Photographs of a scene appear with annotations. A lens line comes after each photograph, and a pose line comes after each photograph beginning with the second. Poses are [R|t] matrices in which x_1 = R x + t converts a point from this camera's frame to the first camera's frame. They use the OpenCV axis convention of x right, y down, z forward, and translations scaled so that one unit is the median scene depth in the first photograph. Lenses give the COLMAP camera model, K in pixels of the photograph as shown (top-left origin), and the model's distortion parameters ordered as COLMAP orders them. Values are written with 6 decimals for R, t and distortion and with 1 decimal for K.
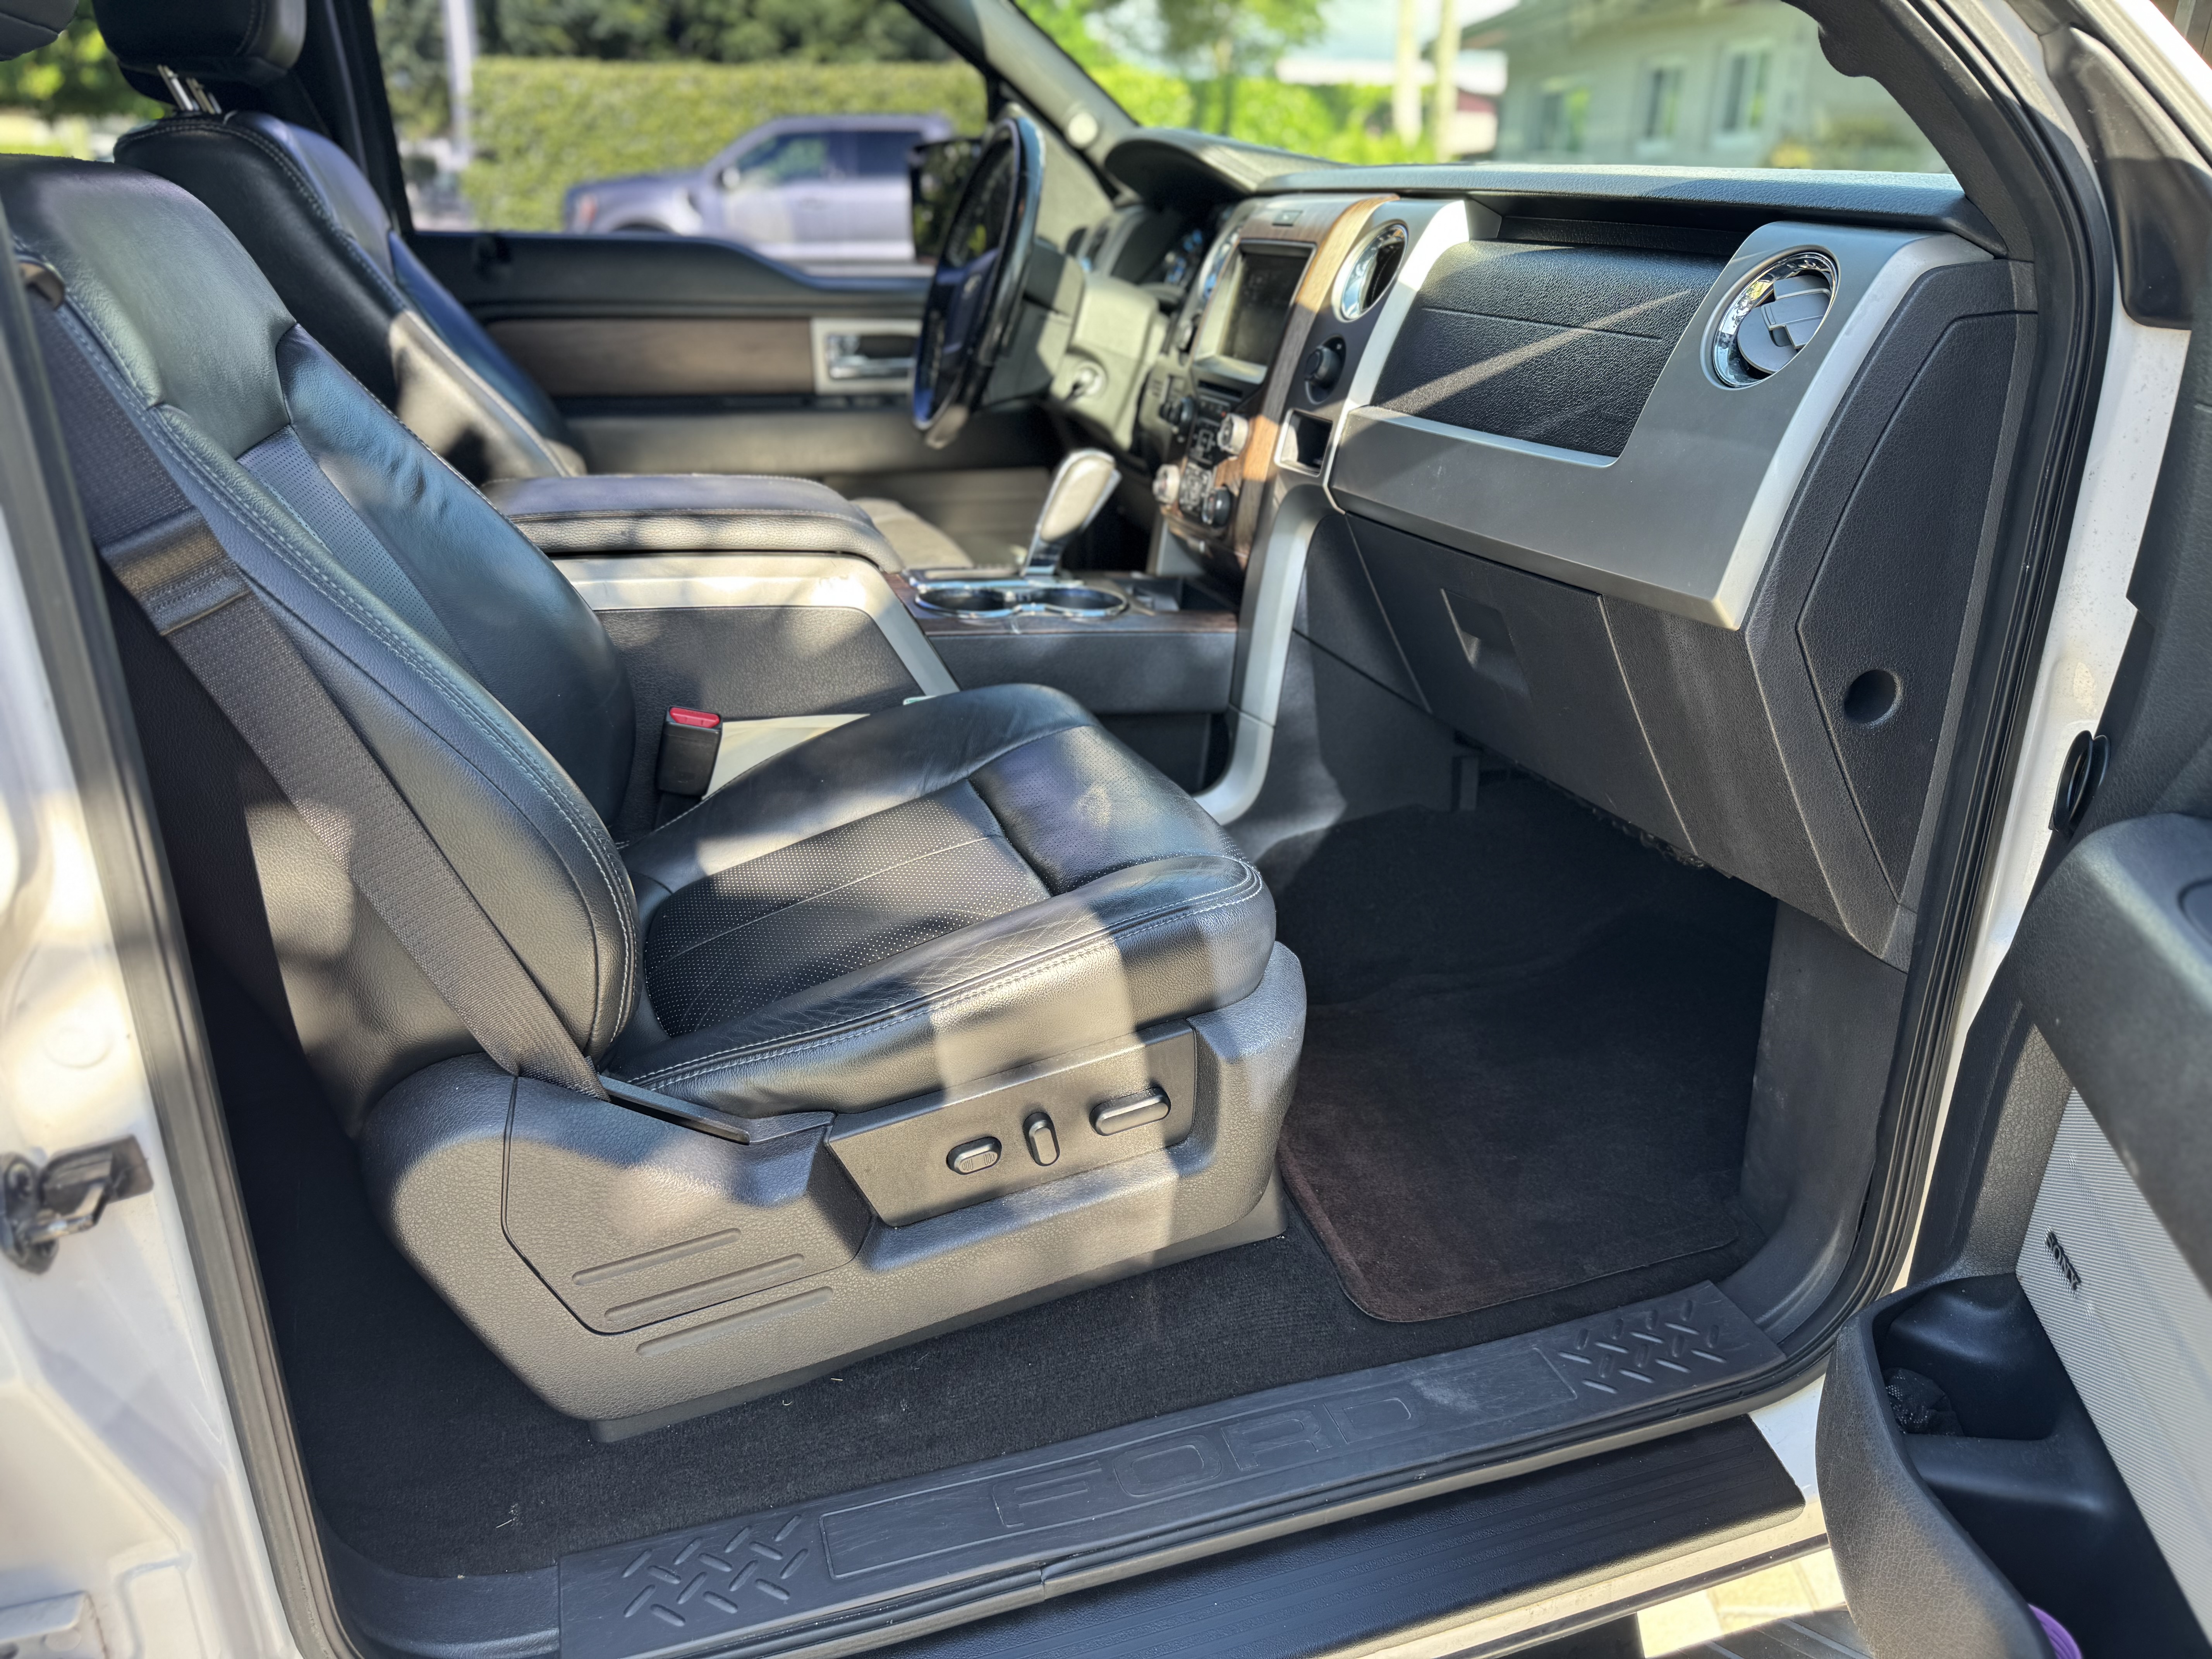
lens RADIAL K [[1567.0, 0, 1106.0], [0, 1567.0, 829.5], [0, 0, 1]] dist [0.019831, -0.049893]
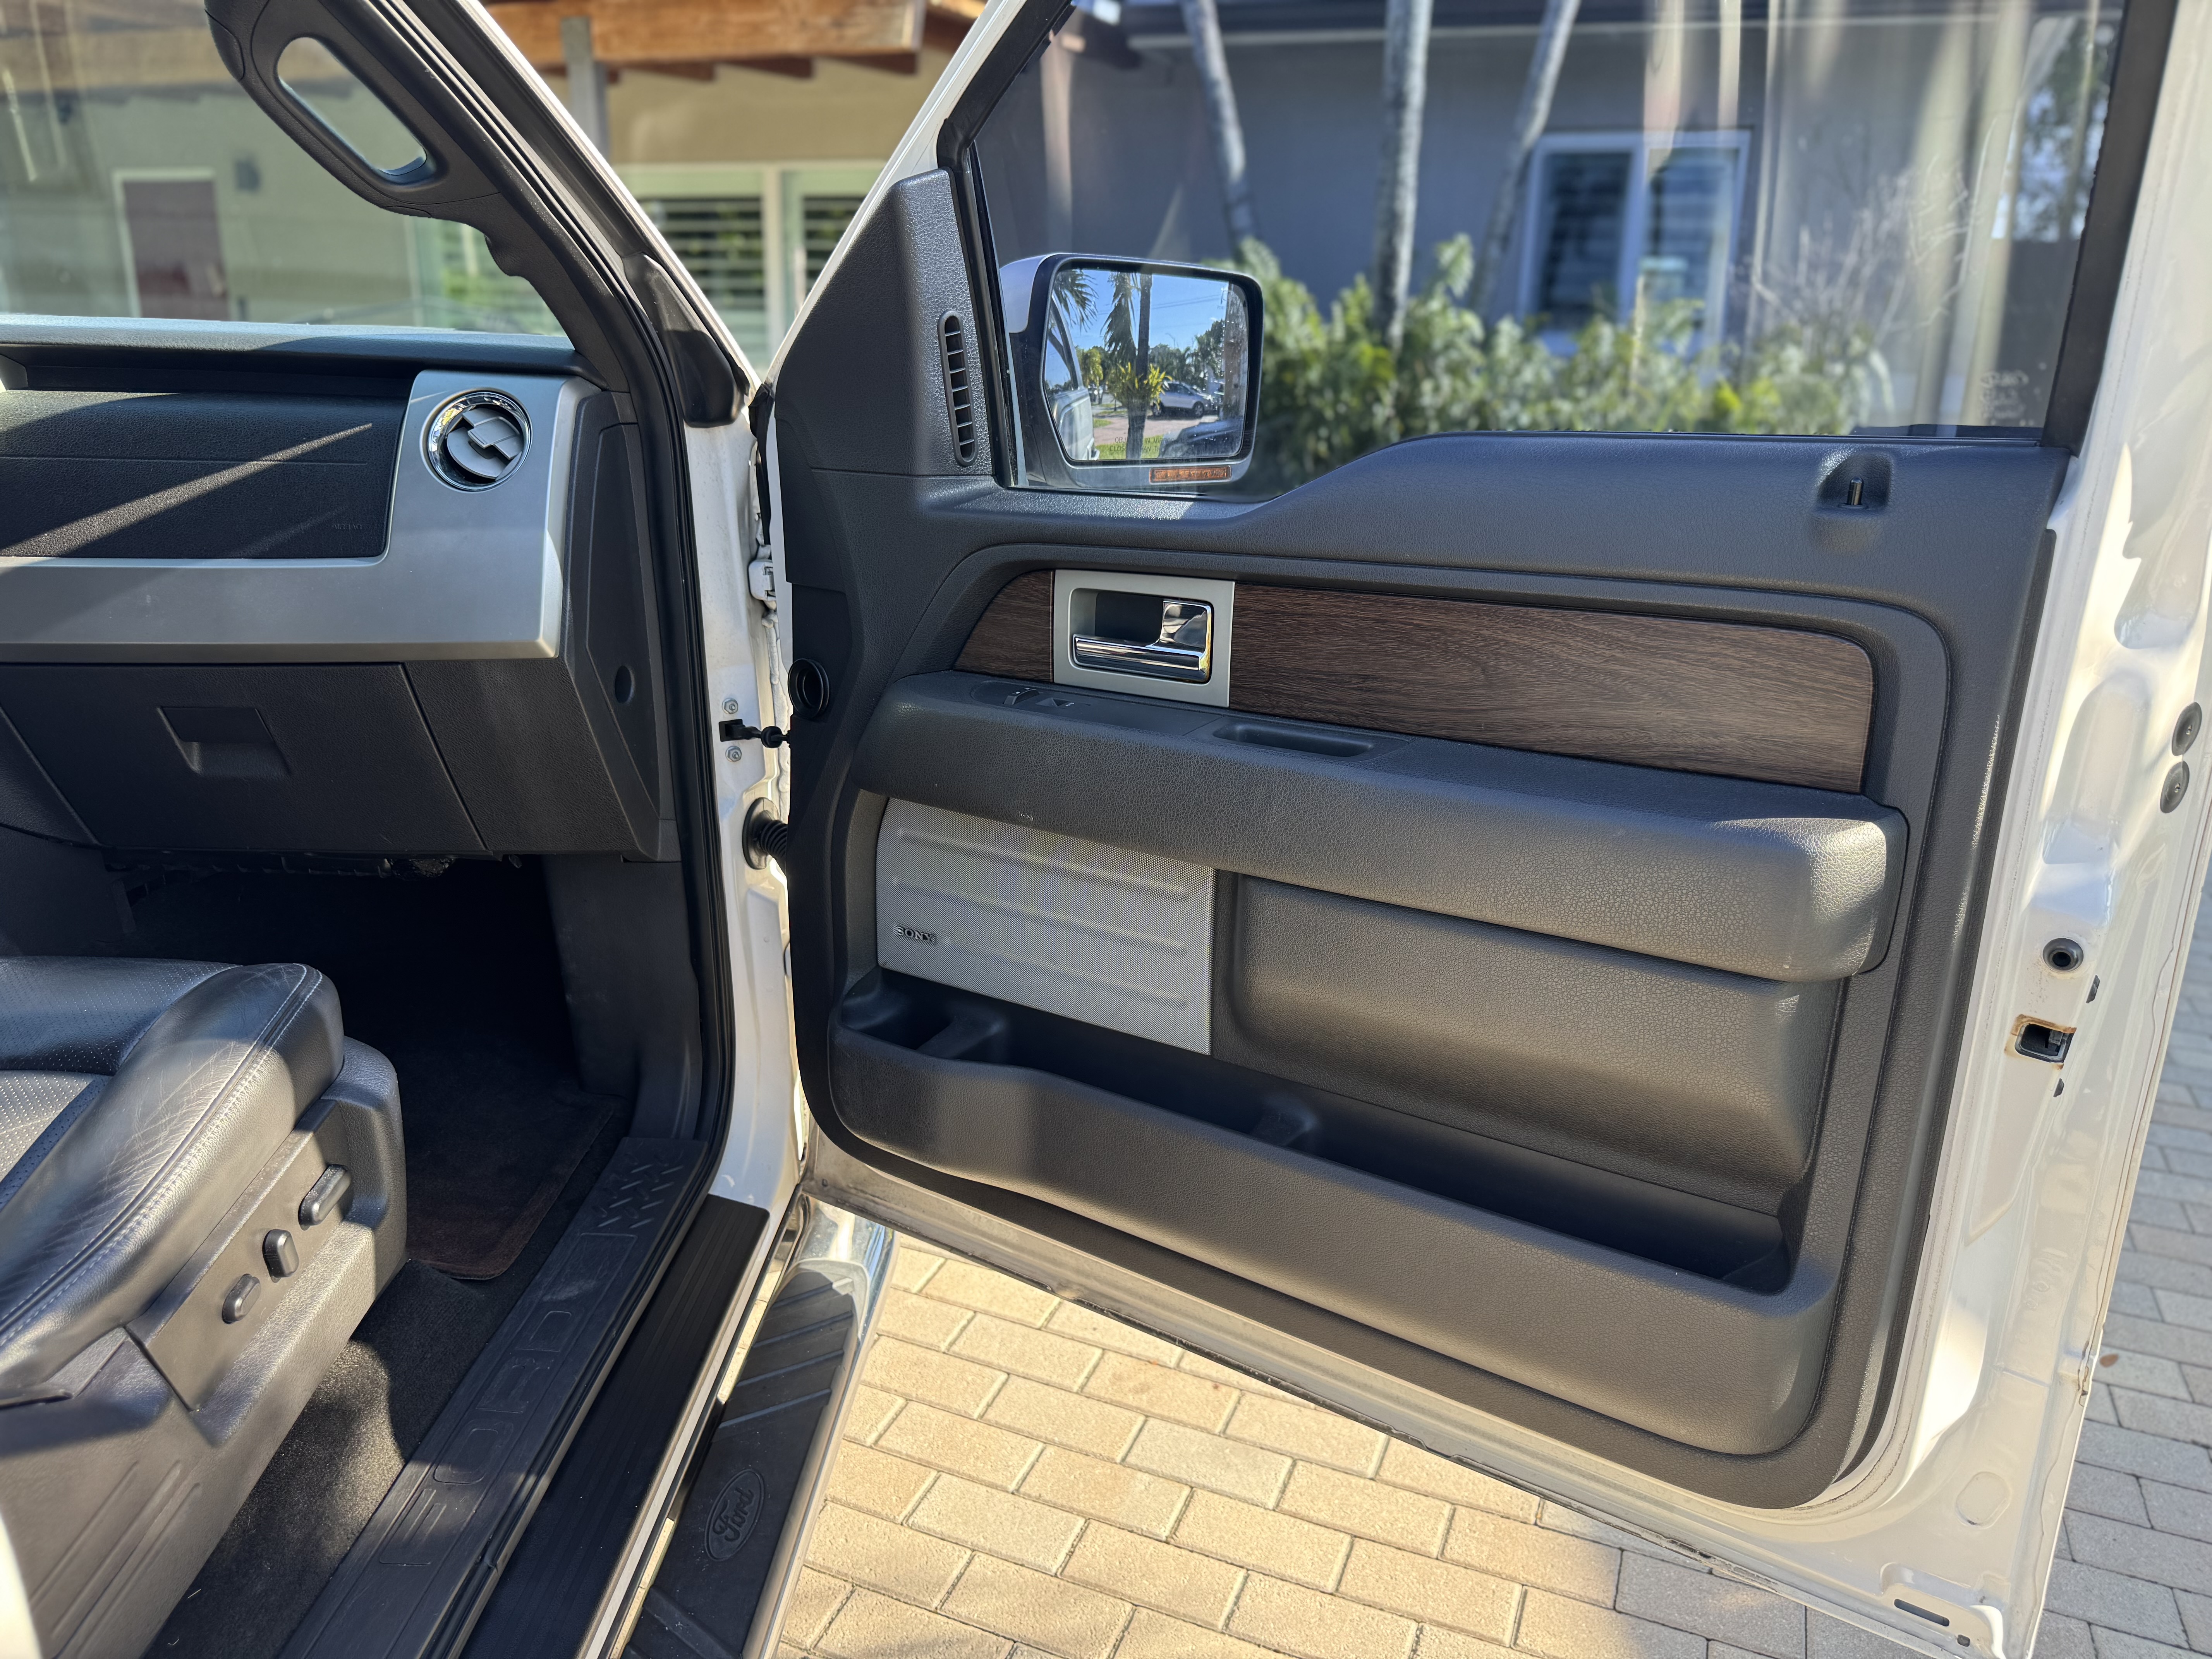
lens RADIAL K [[1567.0, 0, 1106.0], [0, 1567.0, 829.5], [0, 0, 1]] dist [0.019831, -0.049893]
pose [[0.337922, -0.288921, 0.895731, -0.689766], [0.335484, 0.926178, 0.172177, -0.057326], [-0.879352, 0.242321, 0.409904, 0.026666]]
